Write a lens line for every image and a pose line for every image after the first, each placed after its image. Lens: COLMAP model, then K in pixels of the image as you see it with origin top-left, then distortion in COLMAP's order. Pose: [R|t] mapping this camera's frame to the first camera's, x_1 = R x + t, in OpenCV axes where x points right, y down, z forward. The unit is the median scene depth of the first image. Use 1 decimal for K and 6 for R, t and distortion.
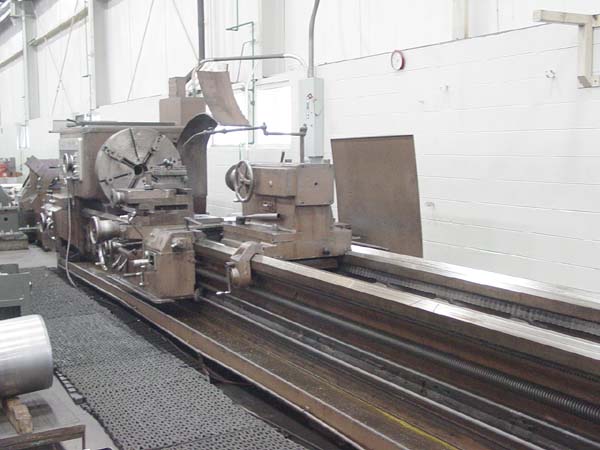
lens RADIAL K [[794.3, 0, 300.0], [0, 794.3, 225.0], [0, 0, 1]] dist [-0.018568, 0.042707]
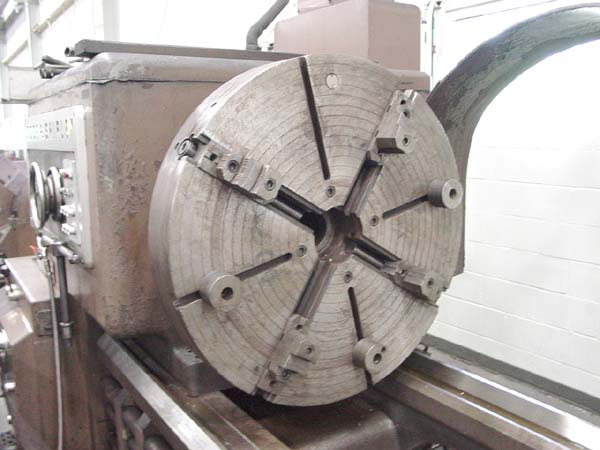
lens RADIAL K [[593.8, 0, 300.0], [0, 593.8, 225.0], [0, 0, 1]] dist [-0.173006, 0.205526]
pose [[0.997085, -0.018961, 0.073911, -0.306117], [0.014778, 0.998280, 0.056730, -0.111240], [-0.074859, -0.055473, 0.995650, 1.115576]]
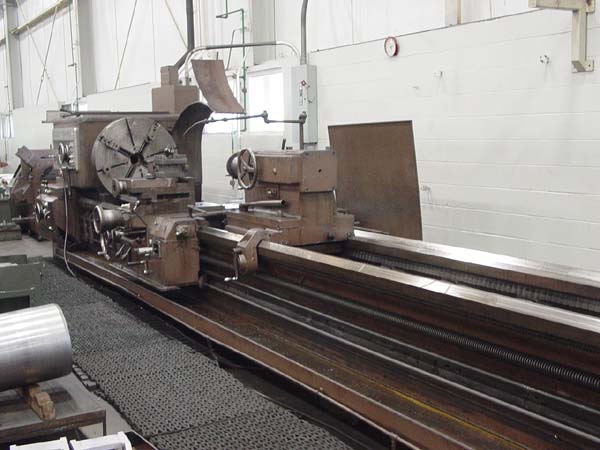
lens RADIAL K [[794.3, 0, 300.0], [0, 794.3, 225.0], [0, 0, 1]] dist [-0.018568, 0.042707]
pose [[0.999628, -0.017274, 0.021085, -0.023060], [0.016889, 0.999689, 0.018330, -0.000937], [-0.021395, -0.017967, 0.999610, -0.015503]]
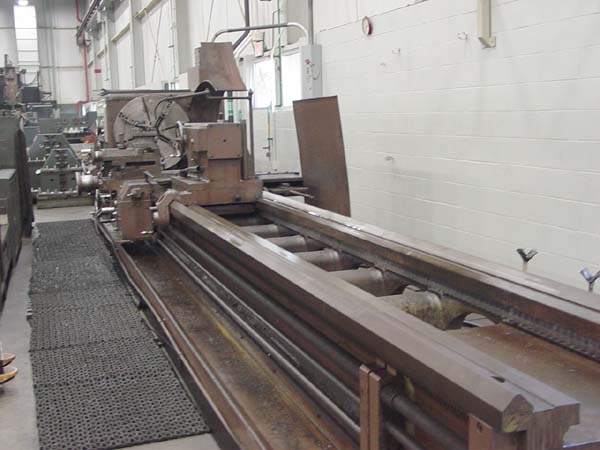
lens RADIAL K [[794.3, 0, 300.0], [0, 794.3, 225.0], [0, 0, 1]] dist [-0.018568, 0.042707]
pose [[0.984700, 0.001476, -0.174251, 0.276506], [0.006711, 0.998901, 0.046386, 0.015757], [0.174128, -0.046845, 0.983608, -0.114358]]
